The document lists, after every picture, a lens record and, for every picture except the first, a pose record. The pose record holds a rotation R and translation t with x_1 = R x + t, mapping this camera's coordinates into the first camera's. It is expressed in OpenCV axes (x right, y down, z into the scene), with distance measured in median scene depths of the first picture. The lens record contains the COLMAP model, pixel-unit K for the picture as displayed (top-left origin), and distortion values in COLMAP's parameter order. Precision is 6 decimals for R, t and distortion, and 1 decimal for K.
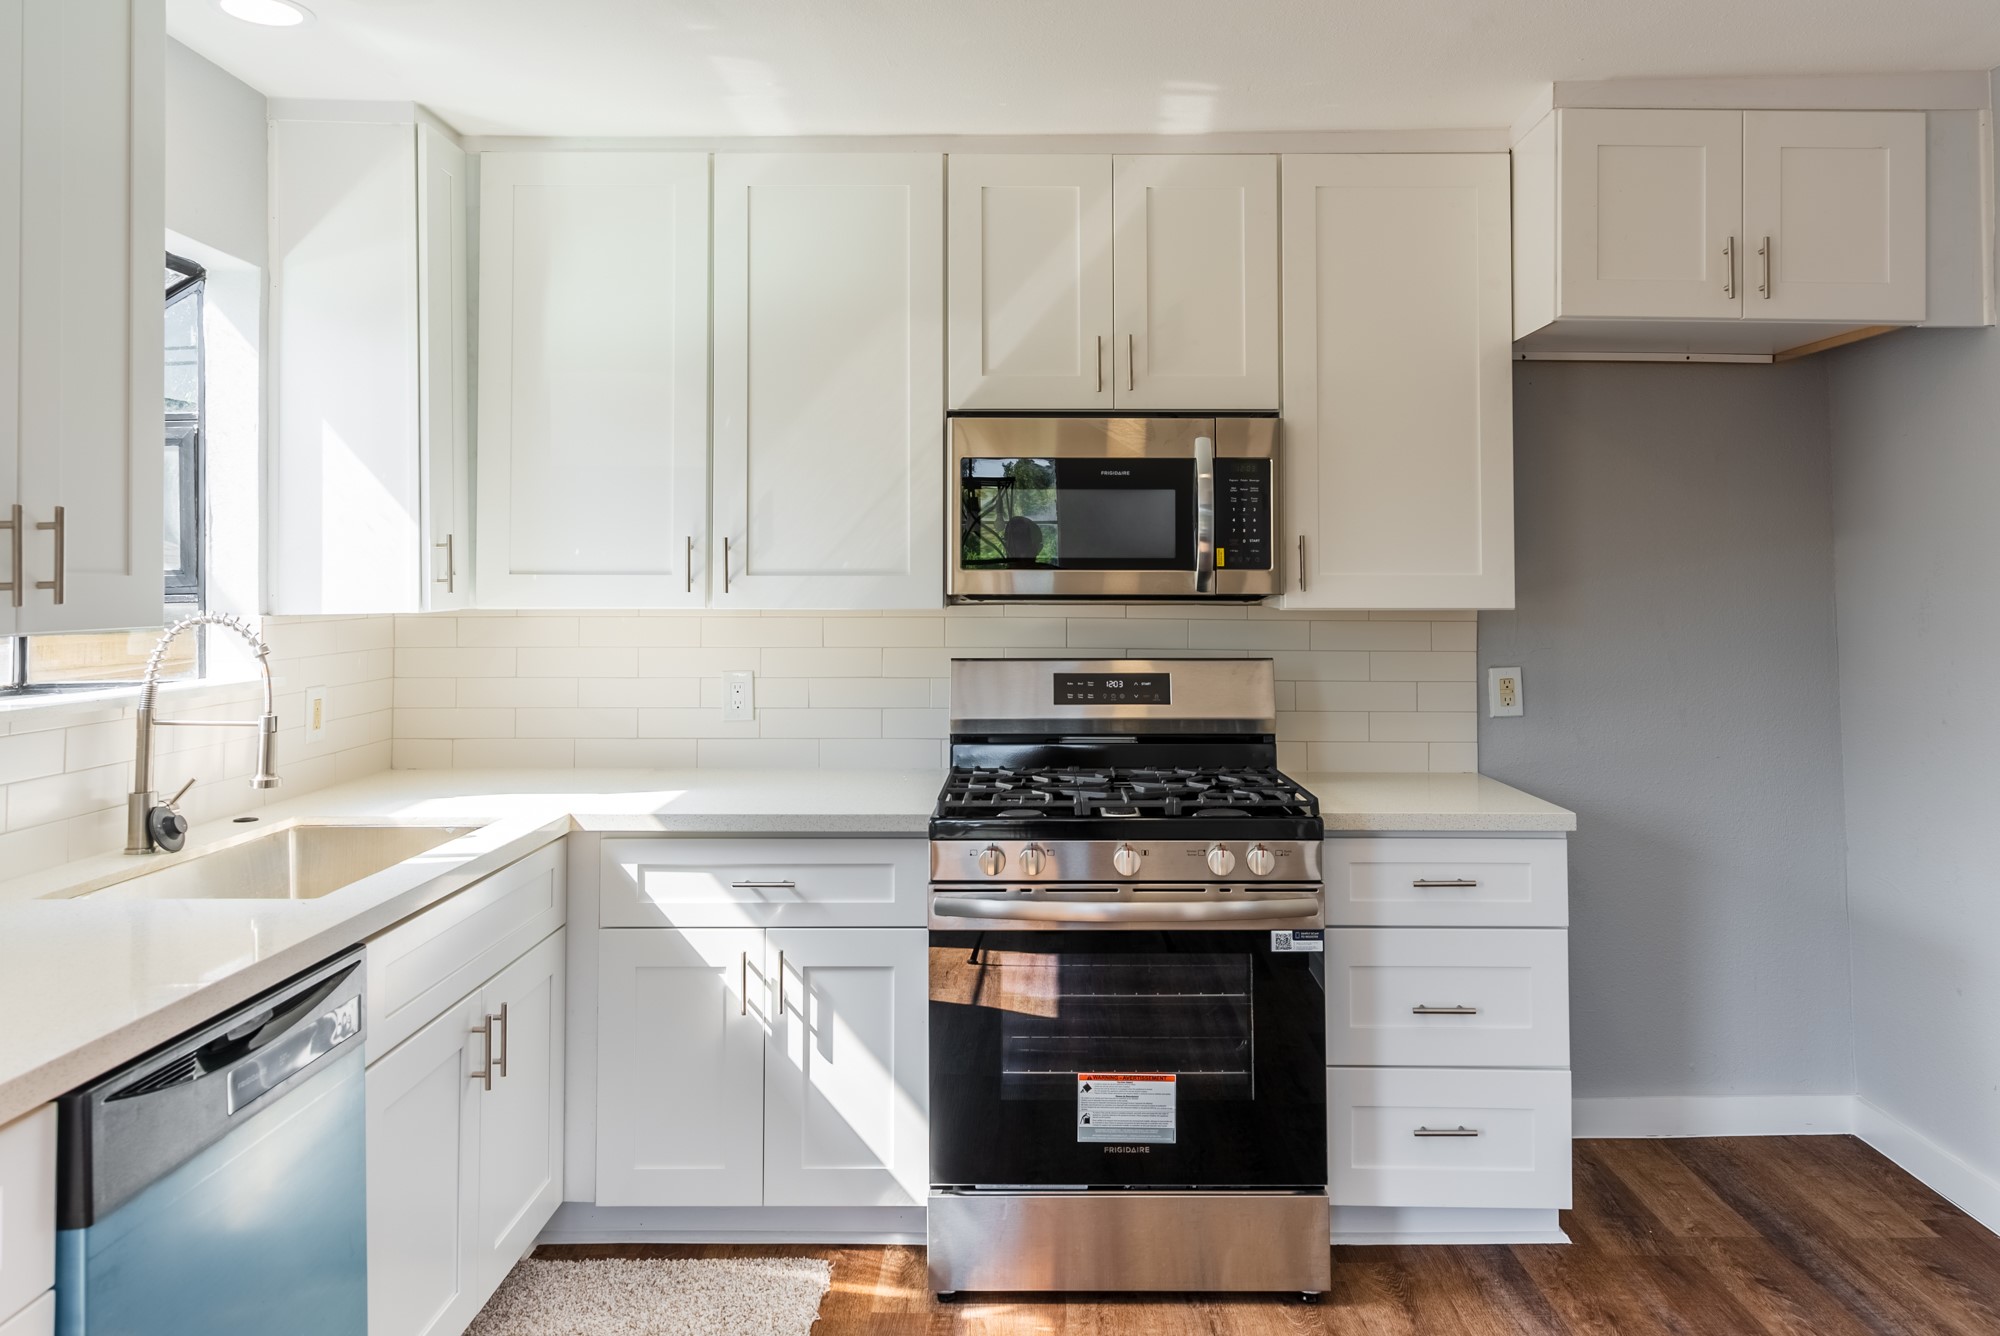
lens RADIAL K [[1411.5, 0, 1005.2], [0, 1411.5, 560.8], [0, 0, 1]] dist [-0.027763, 0.011854]
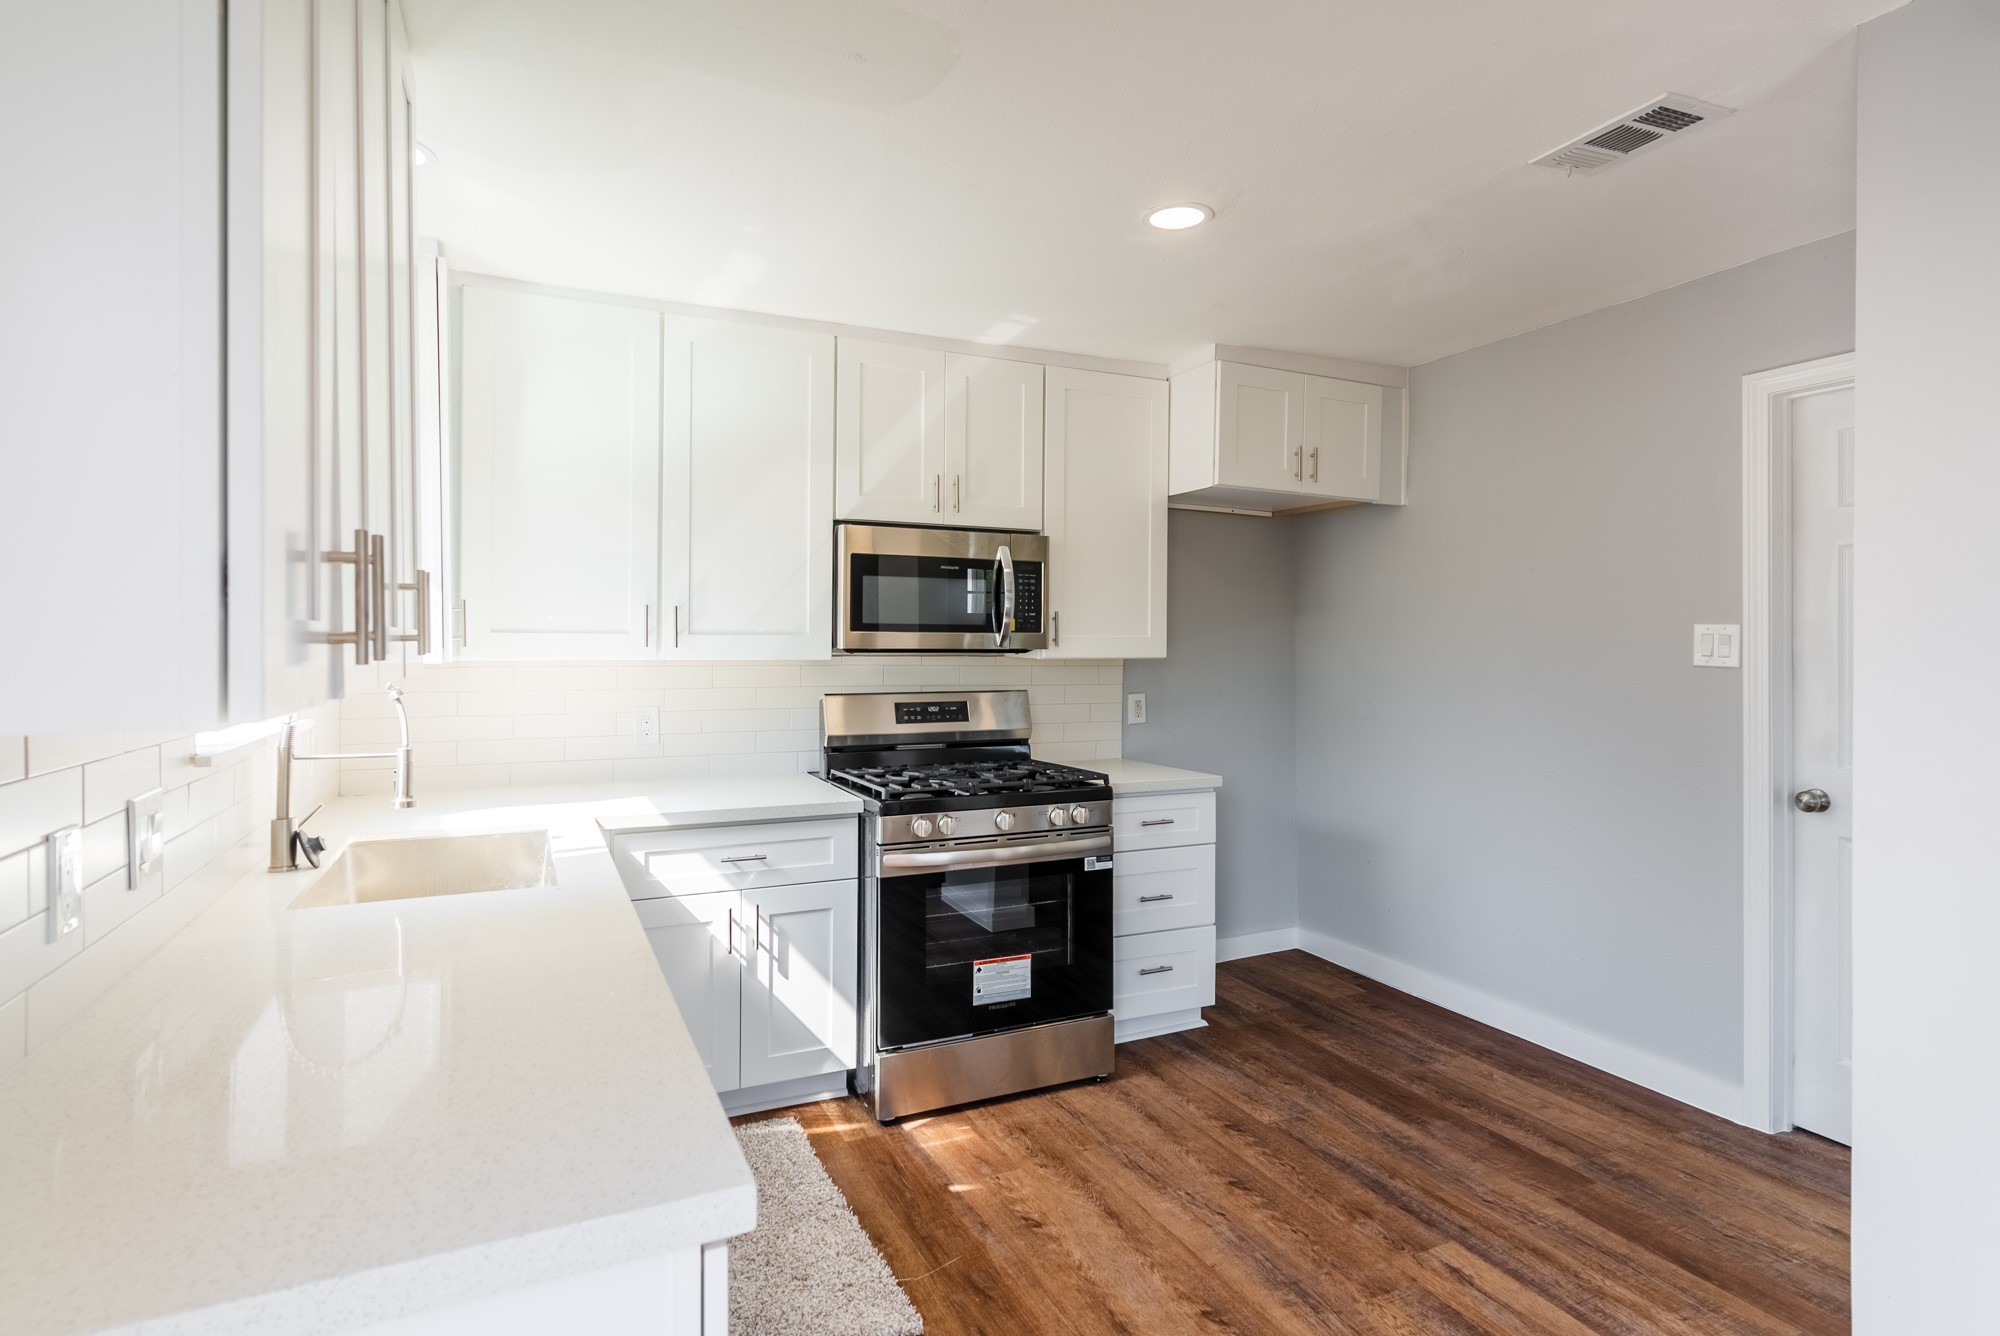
lens RADIAL K [[995.2, 0, 997.4], [0, 995.2, 665.5], [0, 0, 1]] dist [-0.036880, -0.001069]
pose [[0.906796, -0.006421, 0.421521, -0.348747], [-0.009576, 0.999312, 0.035823, 0.003750], [-0.421461, -0.036521, 0.906111, 0.022088]]
